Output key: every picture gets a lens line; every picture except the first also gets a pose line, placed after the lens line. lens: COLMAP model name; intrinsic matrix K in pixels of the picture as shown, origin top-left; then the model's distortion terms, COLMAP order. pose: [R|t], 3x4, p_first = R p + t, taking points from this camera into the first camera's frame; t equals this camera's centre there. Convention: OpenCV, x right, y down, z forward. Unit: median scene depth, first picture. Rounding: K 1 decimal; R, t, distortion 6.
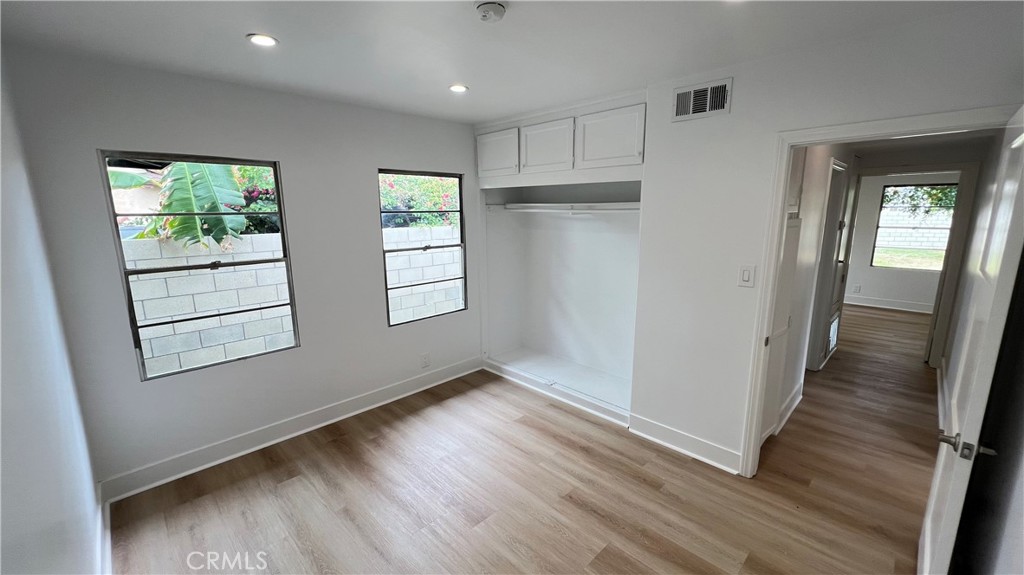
lens RADIAL K [[409.4, 0, 513.7], [0, 409.4, 291.9], [0, 0, 1]] dist [-0.003363, 0.001927]
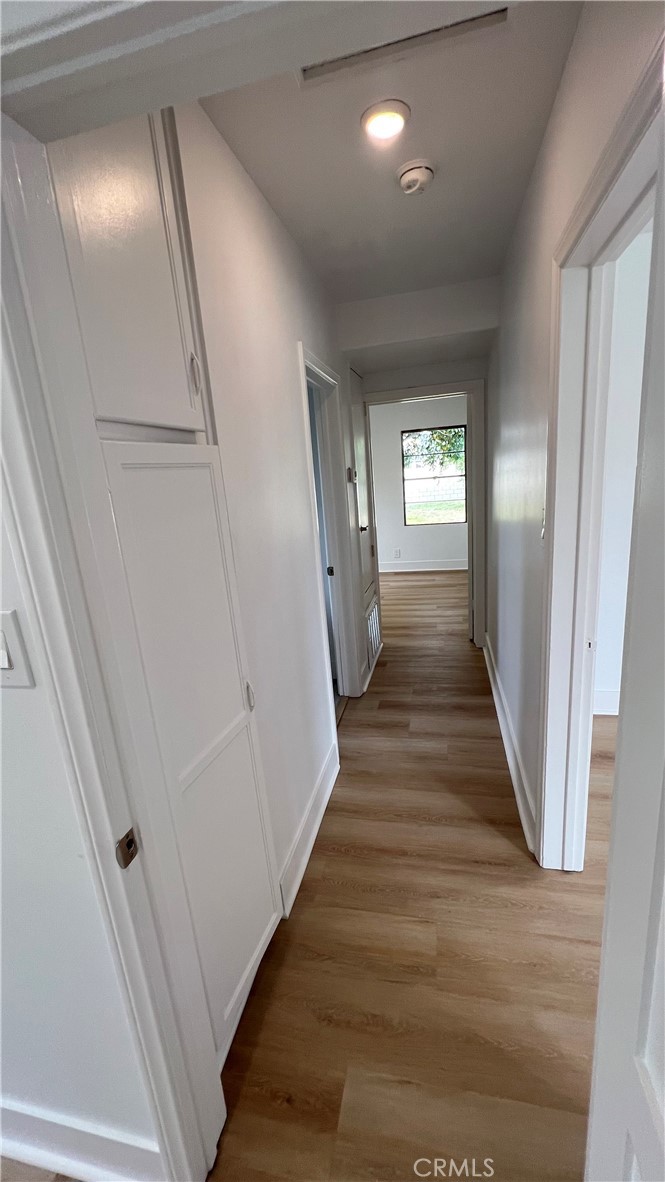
lens RADIAL K [[472.6, 0, 337.2], [0, 472.6, 593.2], [0, 0, 1]] dist [-0.003363, 0.001927]
pose [[0.839192, -0.188550, 0.510103, 0.165523], [0.175315, 0.981694, 0.074448, -0.016629], [-0.514802, 0.026953, 0.856885, 0.168877]]
